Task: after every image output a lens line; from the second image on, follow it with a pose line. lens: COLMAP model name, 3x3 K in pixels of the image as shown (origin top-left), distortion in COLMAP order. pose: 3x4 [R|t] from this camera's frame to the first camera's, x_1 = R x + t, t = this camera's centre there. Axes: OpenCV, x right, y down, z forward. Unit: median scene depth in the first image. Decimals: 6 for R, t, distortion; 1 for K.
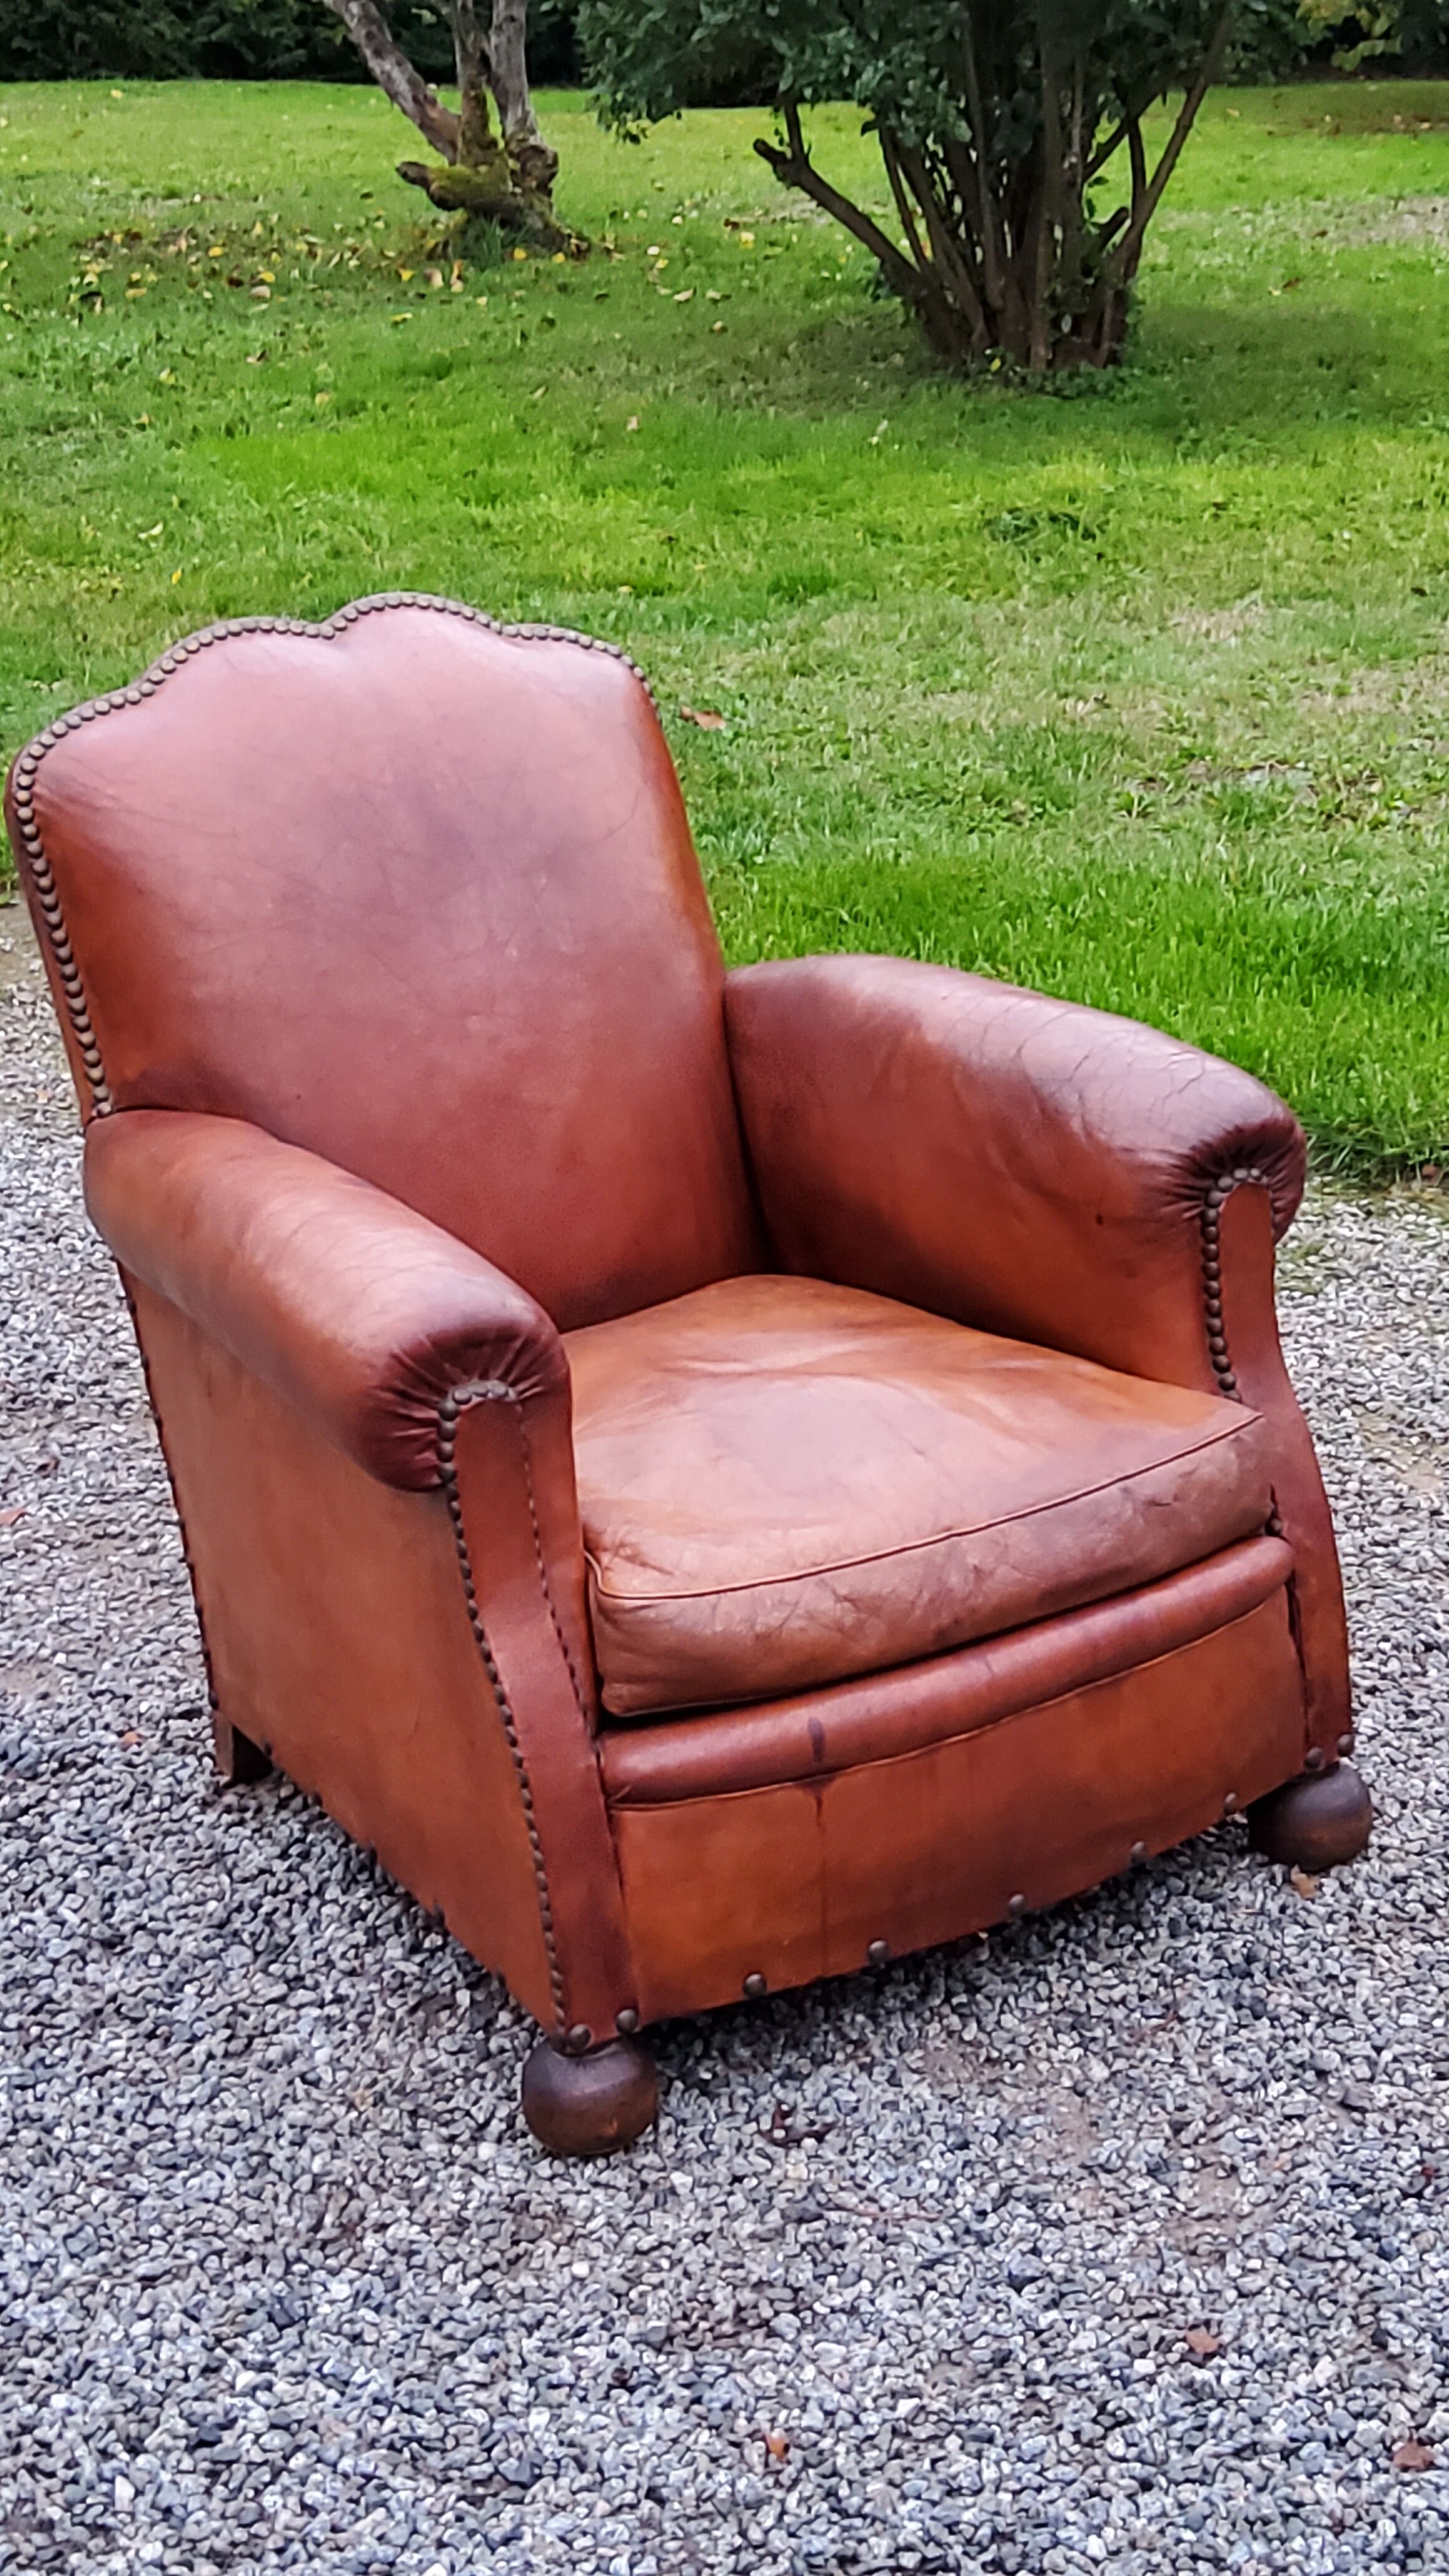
lens RADIAL K [[3797.6, 0, 747.0], [0, 3797.6, 1285.9], [0, 0, 1]] dist [0.104146, 0.000000]
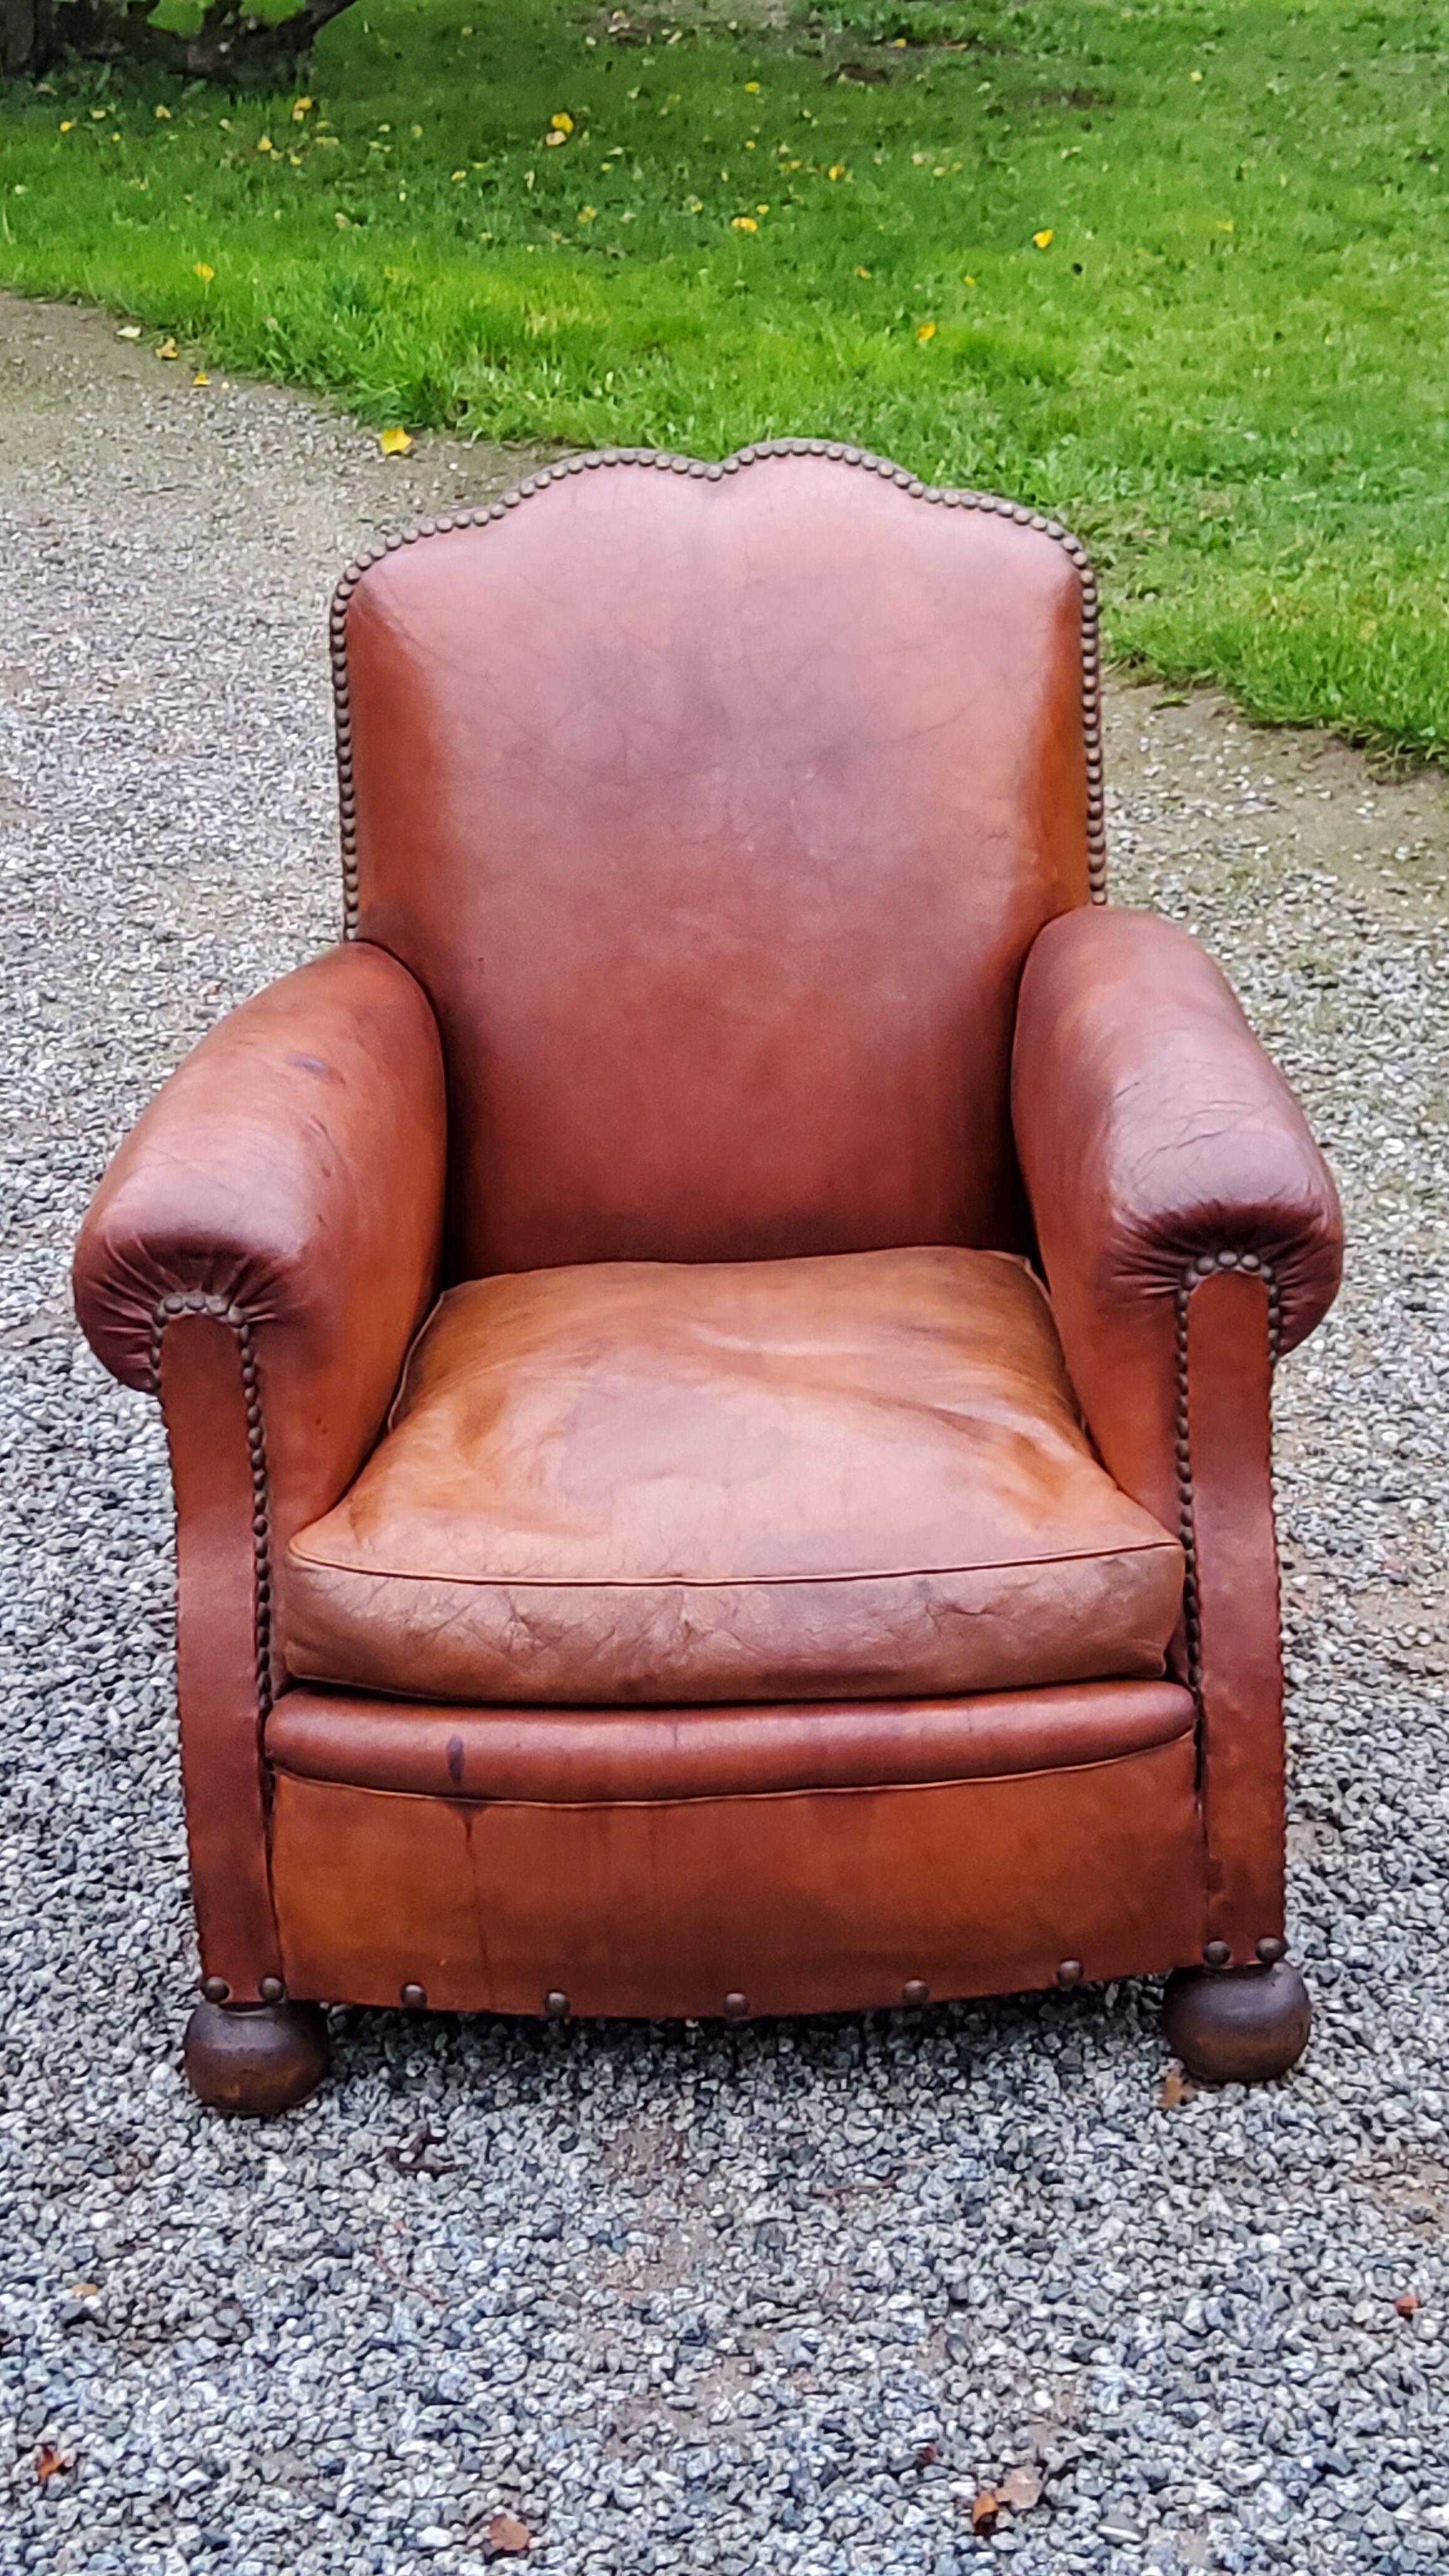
lens RADIAL K [[3797.6, 0, 760.6], [0, 3797.6, 1291.2], [0, 0, 1]] dist [0.104146, 0.000000]
pose [[0.843460, 0.225333, -0.487647, 0.445030], [-0.191719, 0.974260, 0.118581, -0.099973], [0.501815, -0.006527, 0.864950, 0.221614]]
